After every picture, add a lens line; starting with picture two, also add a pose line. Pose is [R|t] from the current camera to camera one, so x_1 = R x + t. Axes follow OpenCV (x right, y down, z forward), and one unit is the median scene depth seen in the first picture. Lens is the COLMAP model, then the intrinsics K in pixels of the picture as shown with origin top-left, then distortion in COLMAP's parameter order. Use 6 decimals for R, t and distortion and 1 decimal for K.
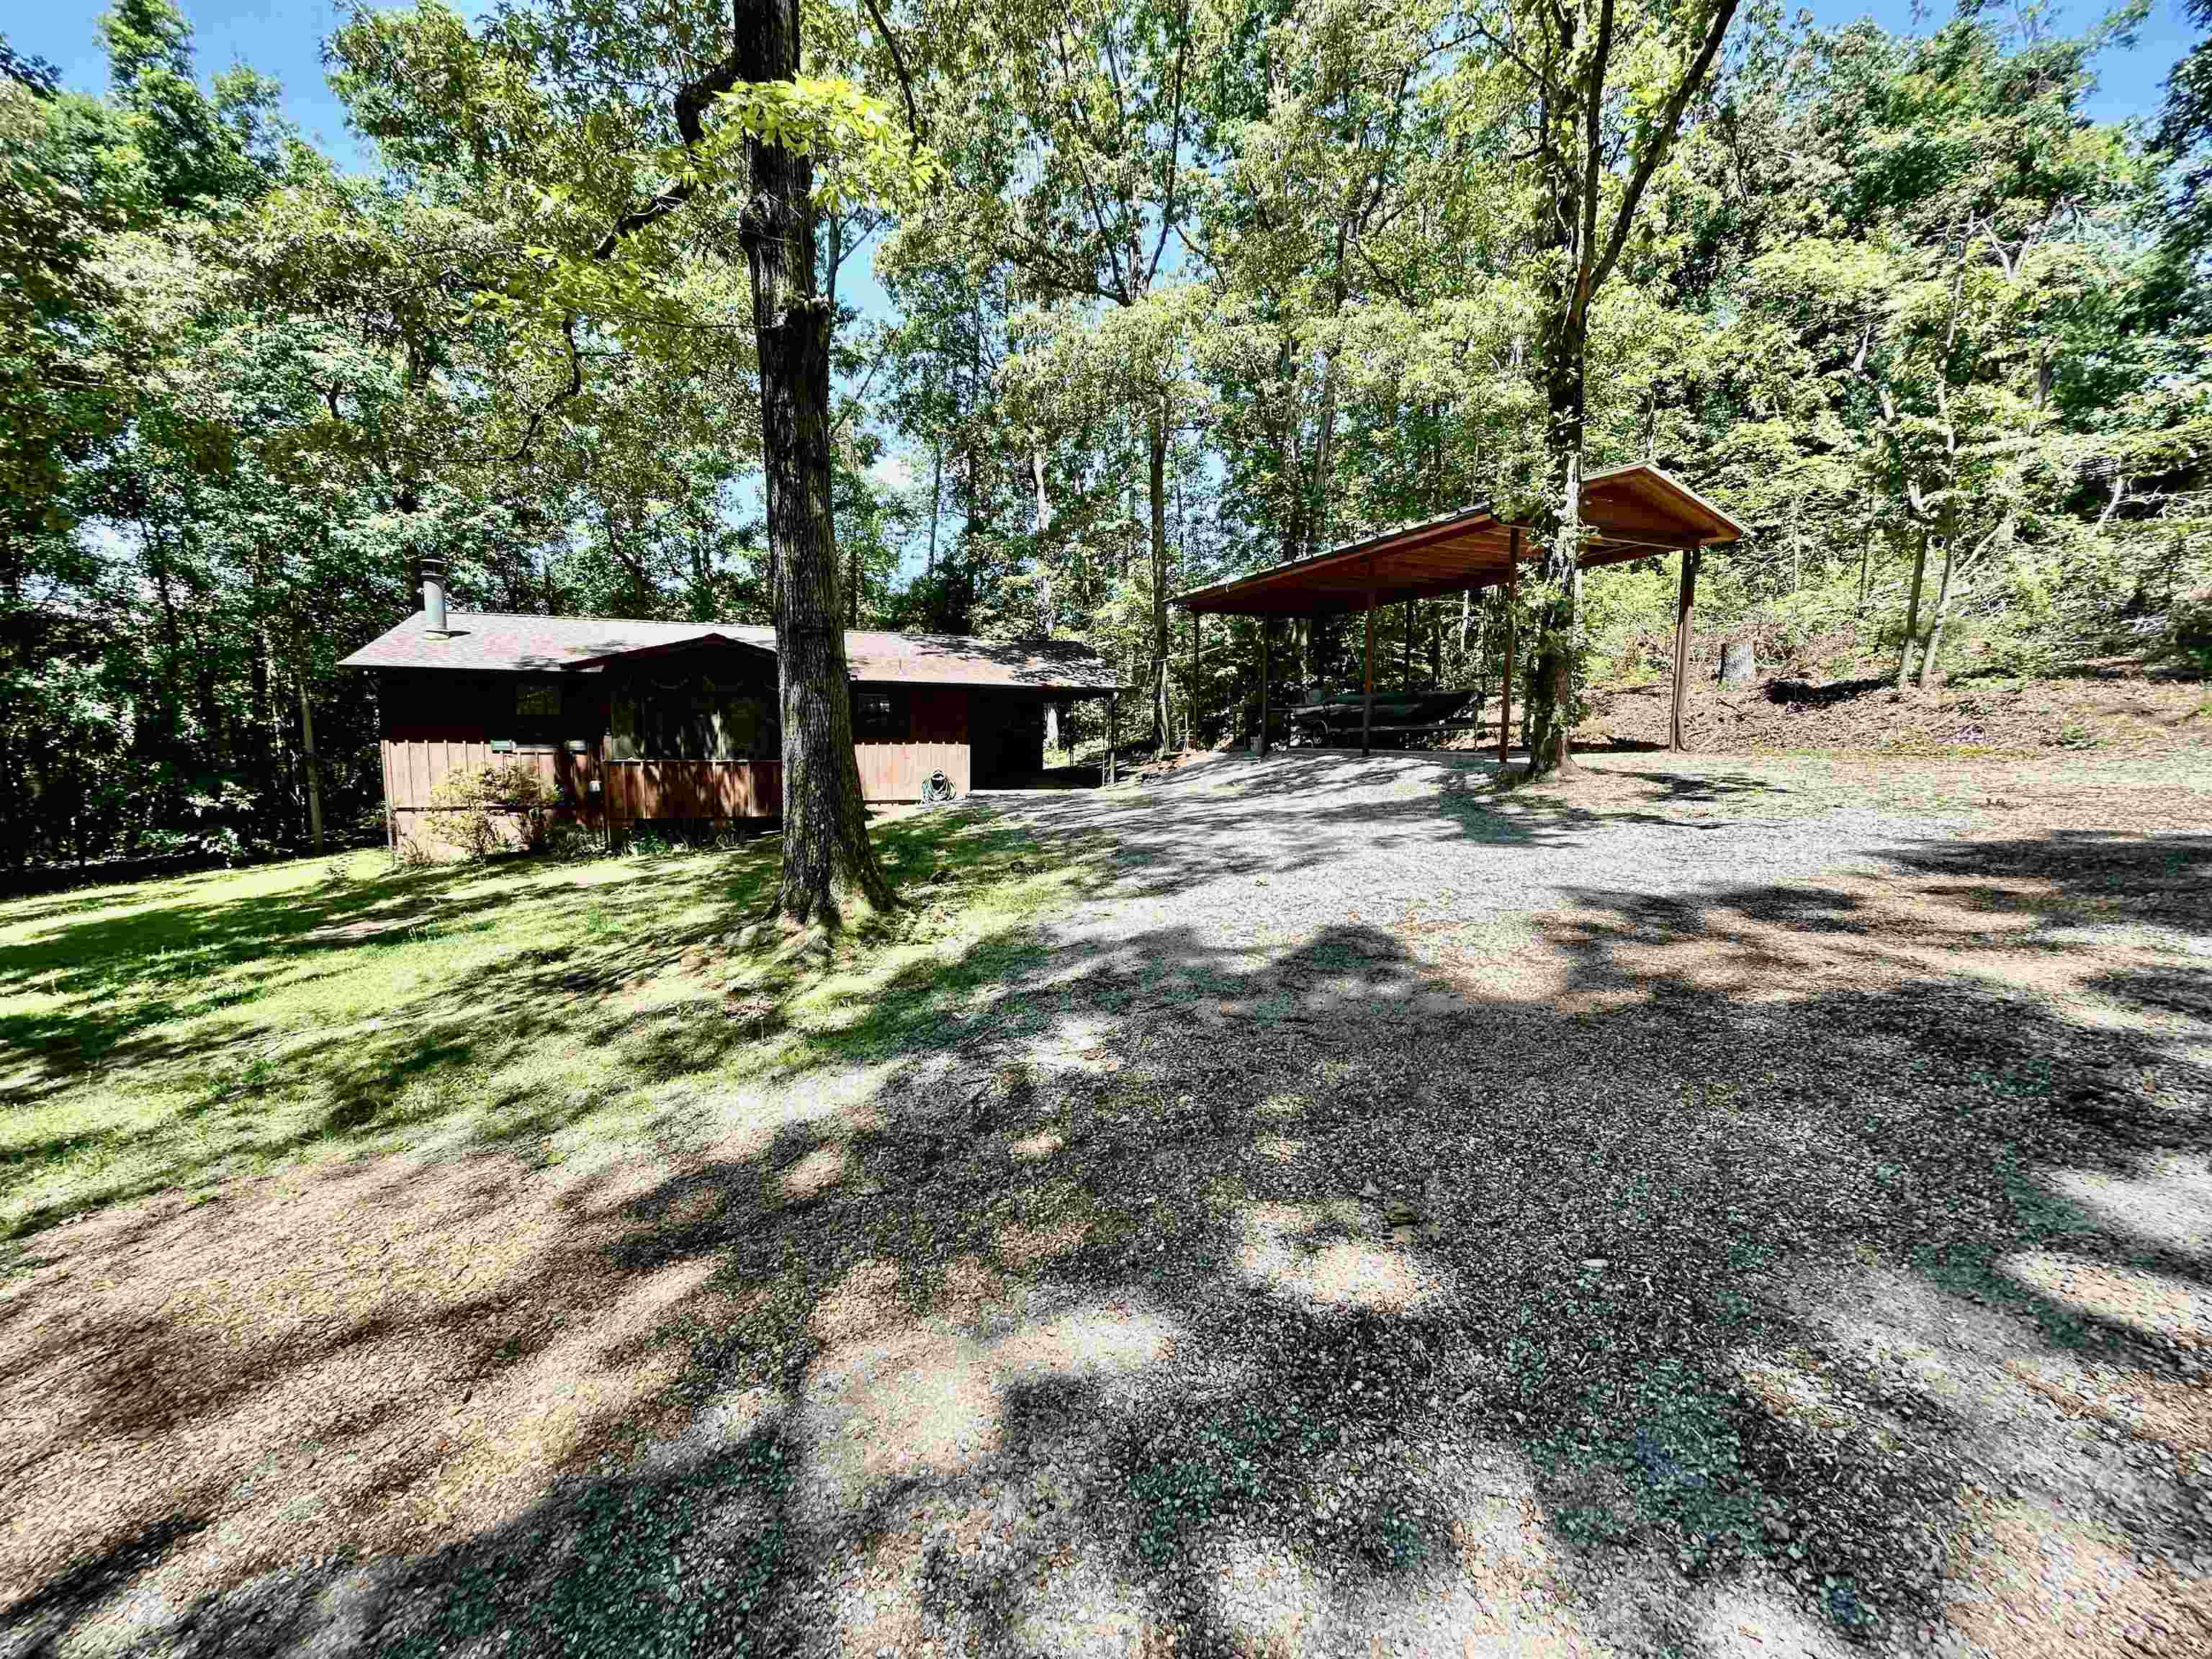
lens RADIAL K [[889.2, 0, 1106.0], [0, 889.2, 829.5], [0, 0, 1]] dist [0.001773, 0.000306]
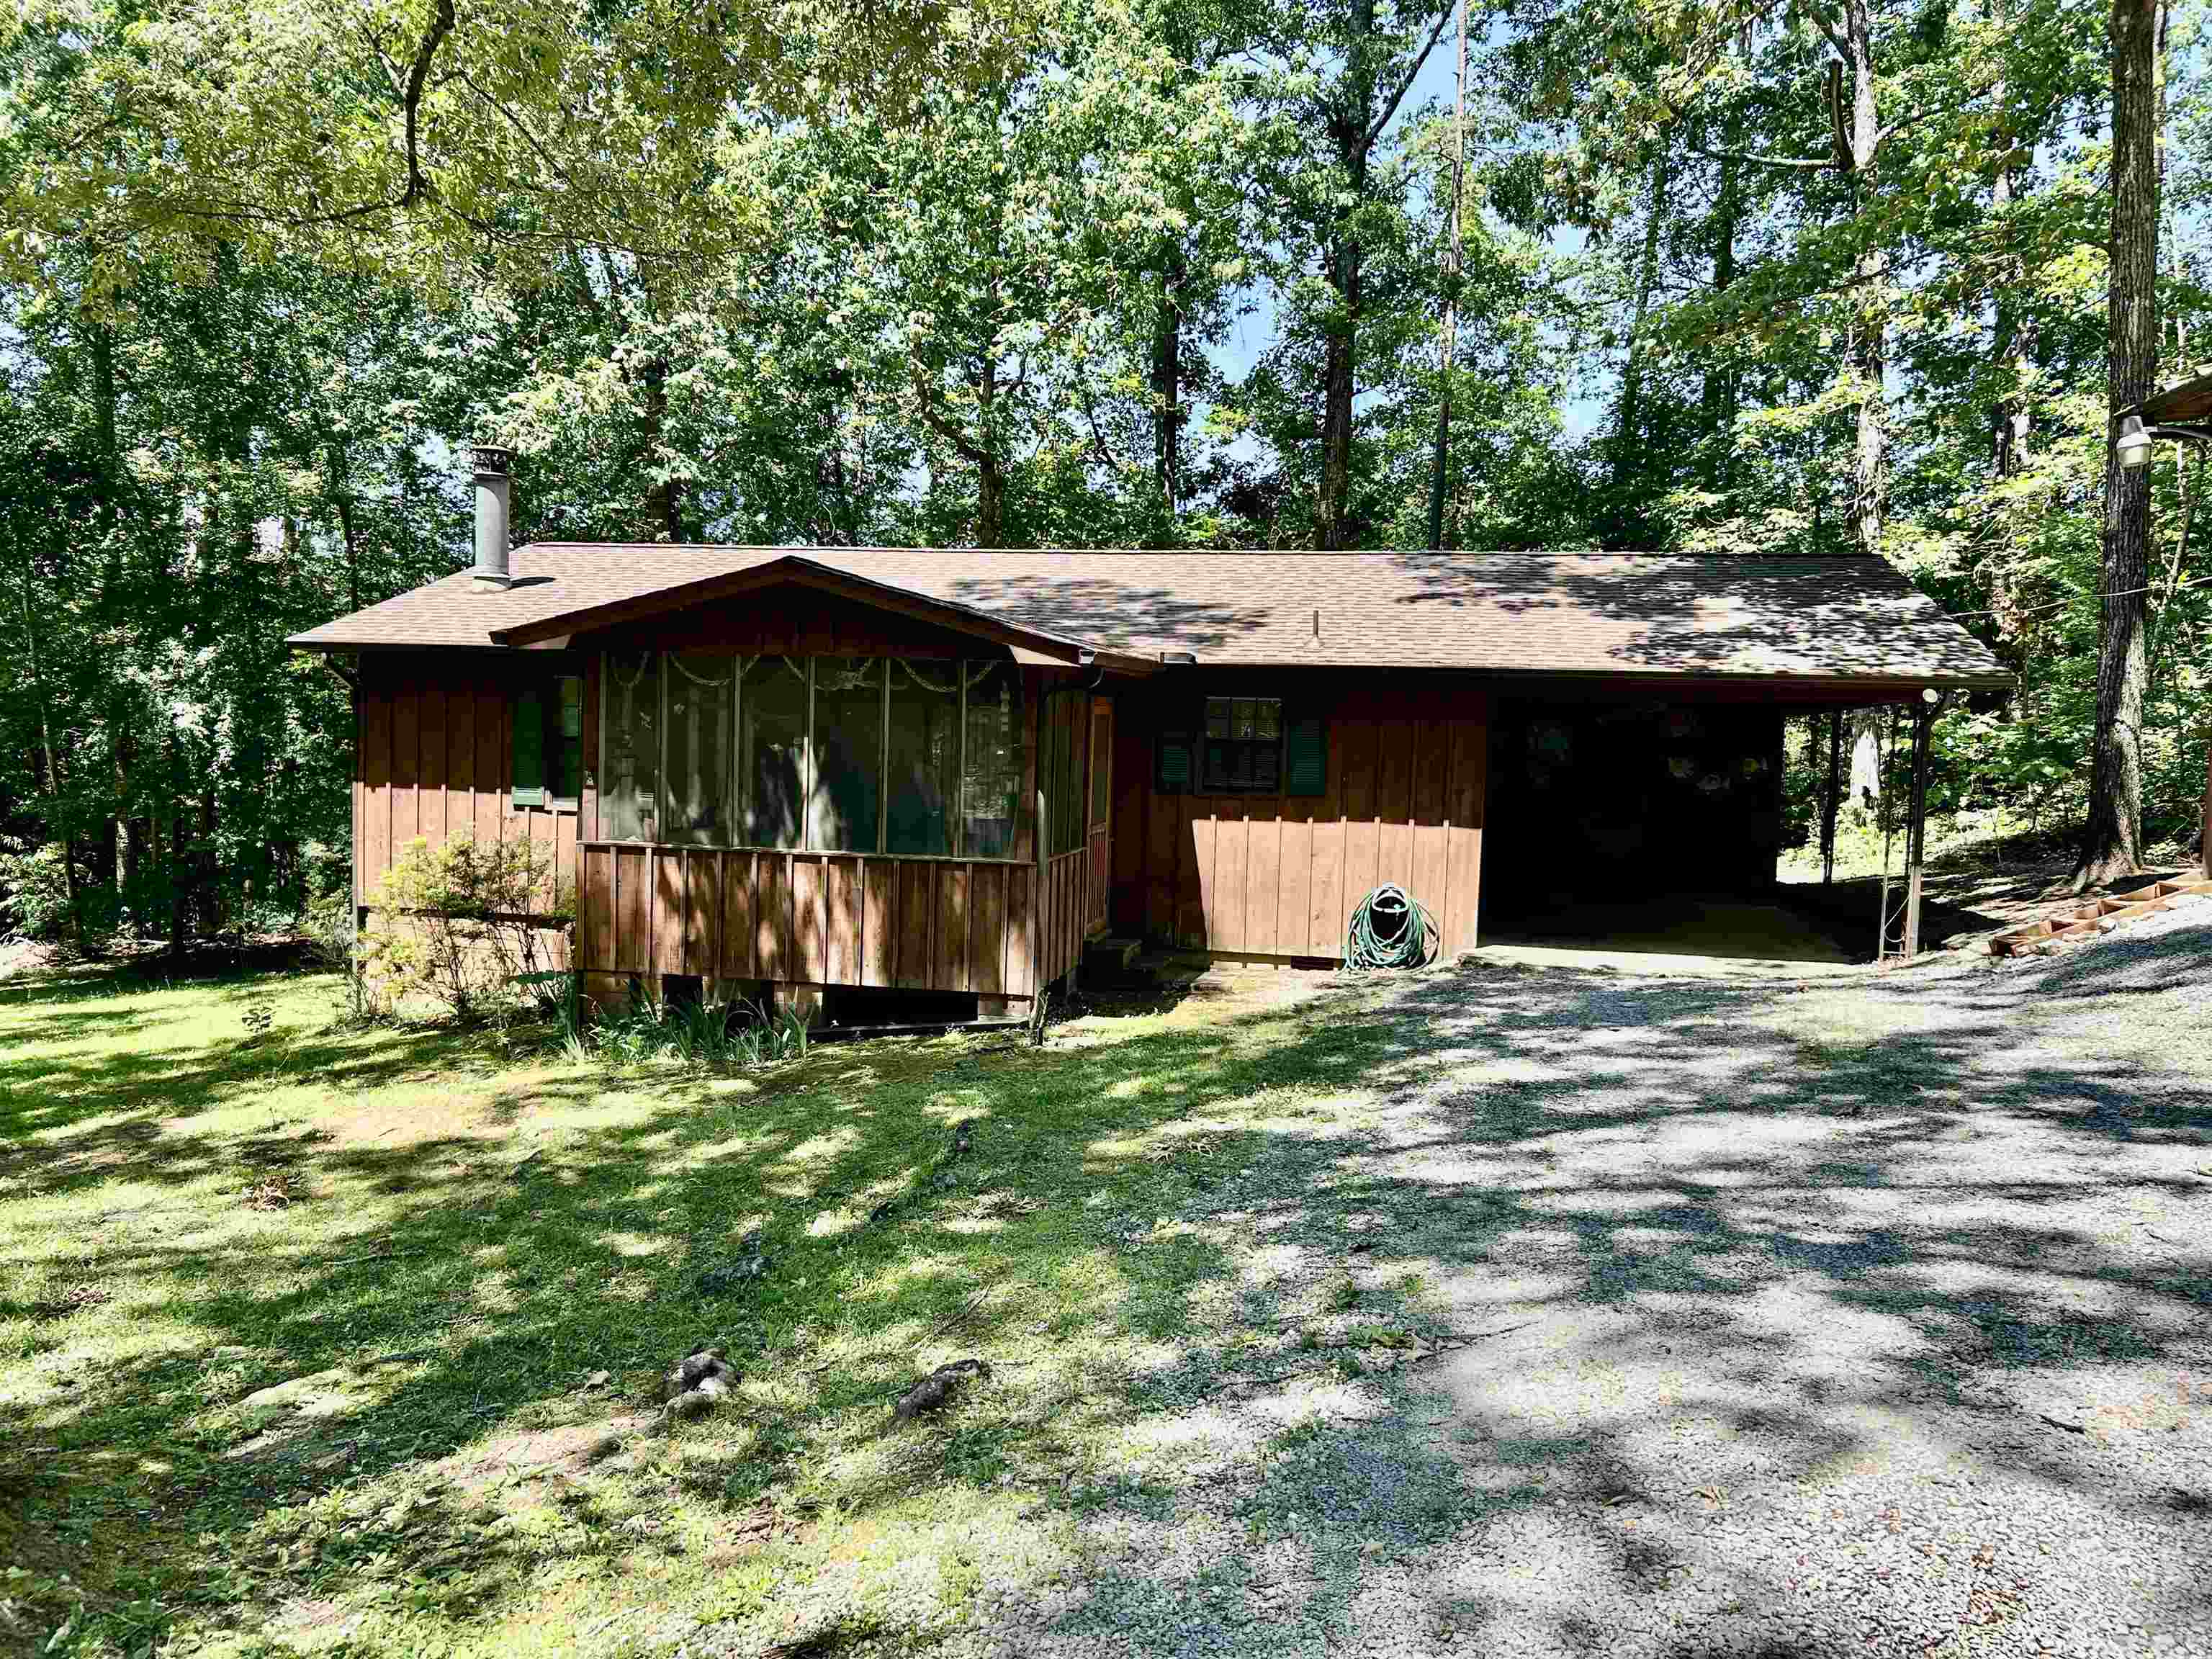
lens RADIAL K [[1737.6, 0, 1106.0], [0, 1737.6, 829.5], [0, 0, 1]] dist [0.074042, -0.002105]
pose [[0.859311, 0.039543, -0.509923, 0.088708], [-0.075982, 0.995813, -0.050822, -0.041600], [0.505779, 0.082417, 0.858717, 0.259752]]
